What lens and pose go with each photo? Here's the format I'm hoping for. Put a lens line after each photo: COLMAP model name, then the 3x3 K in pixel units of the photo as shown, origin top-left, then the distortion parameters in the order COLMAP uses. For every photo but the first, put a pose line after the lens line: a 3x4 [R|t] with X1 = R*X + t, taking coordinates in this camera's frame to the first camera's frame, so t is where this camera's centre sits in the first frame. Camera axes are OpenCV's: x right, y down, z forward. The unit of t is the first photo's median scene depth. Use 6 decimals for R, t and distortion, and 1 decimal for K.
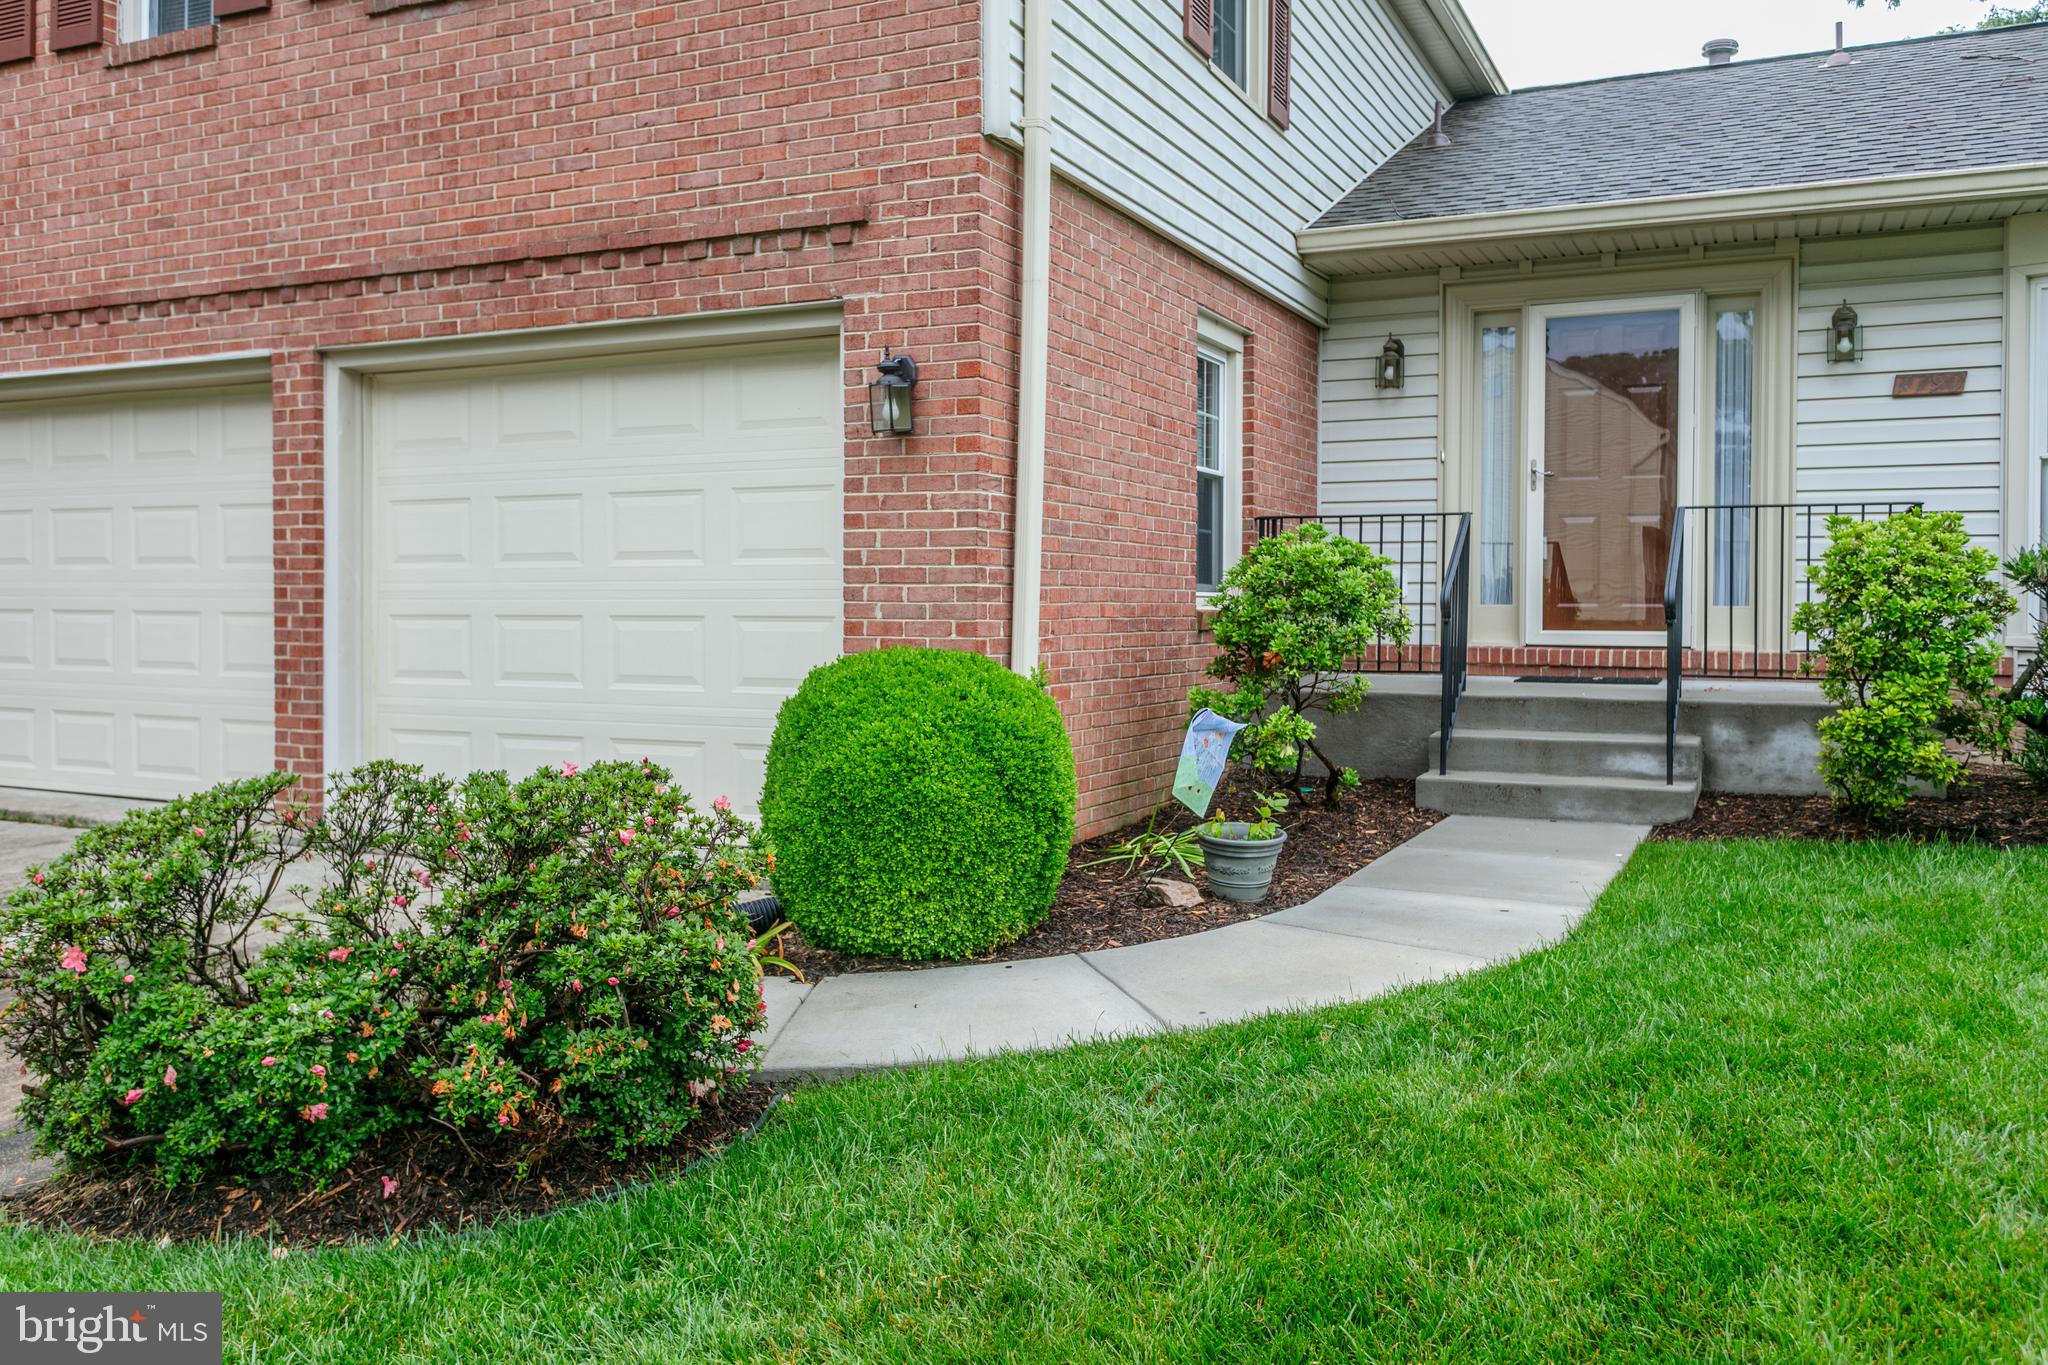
lens RADIAL K [[1653.1, 0, 983.7], [0, 1653.1, 606.8], [0, 0, 1]] dist [0.009413, 0.007600]
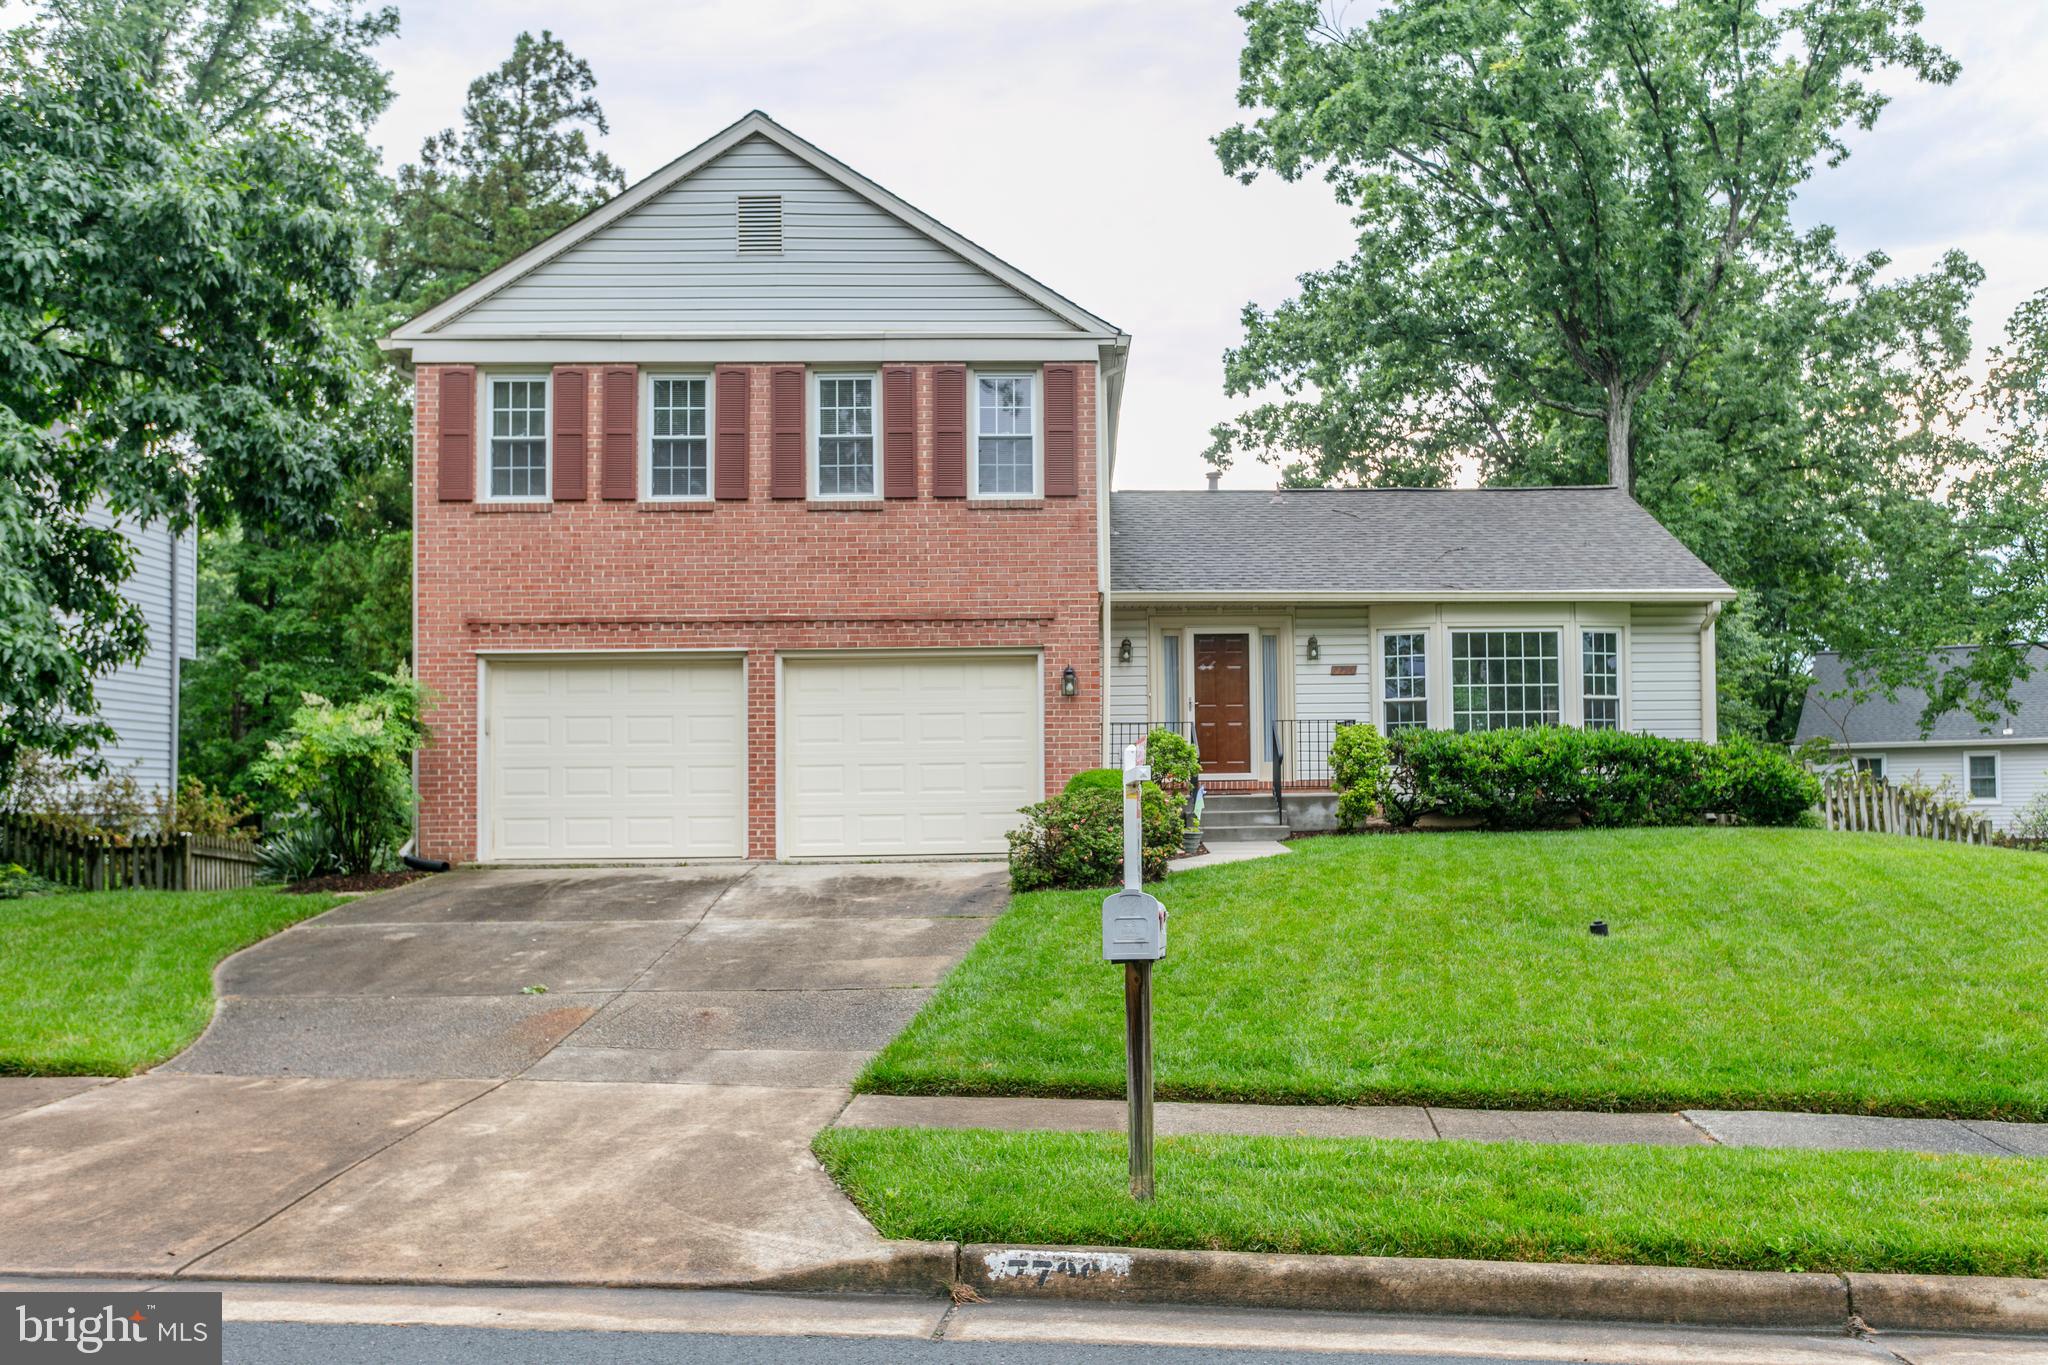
lens RADIAL K [[1839.4, 0, 1024.8], [0, 1839.4, 684.3], [0, 0, 1]] dist [-0.000510, -0.000081]
pose [[0.902101, 0.013156, 0.431325, -1.168664], [0.014386, 0.998063, -0.060531, 0.051122], [-0.431285, 0.060810, 0.900164, -1.414445]]
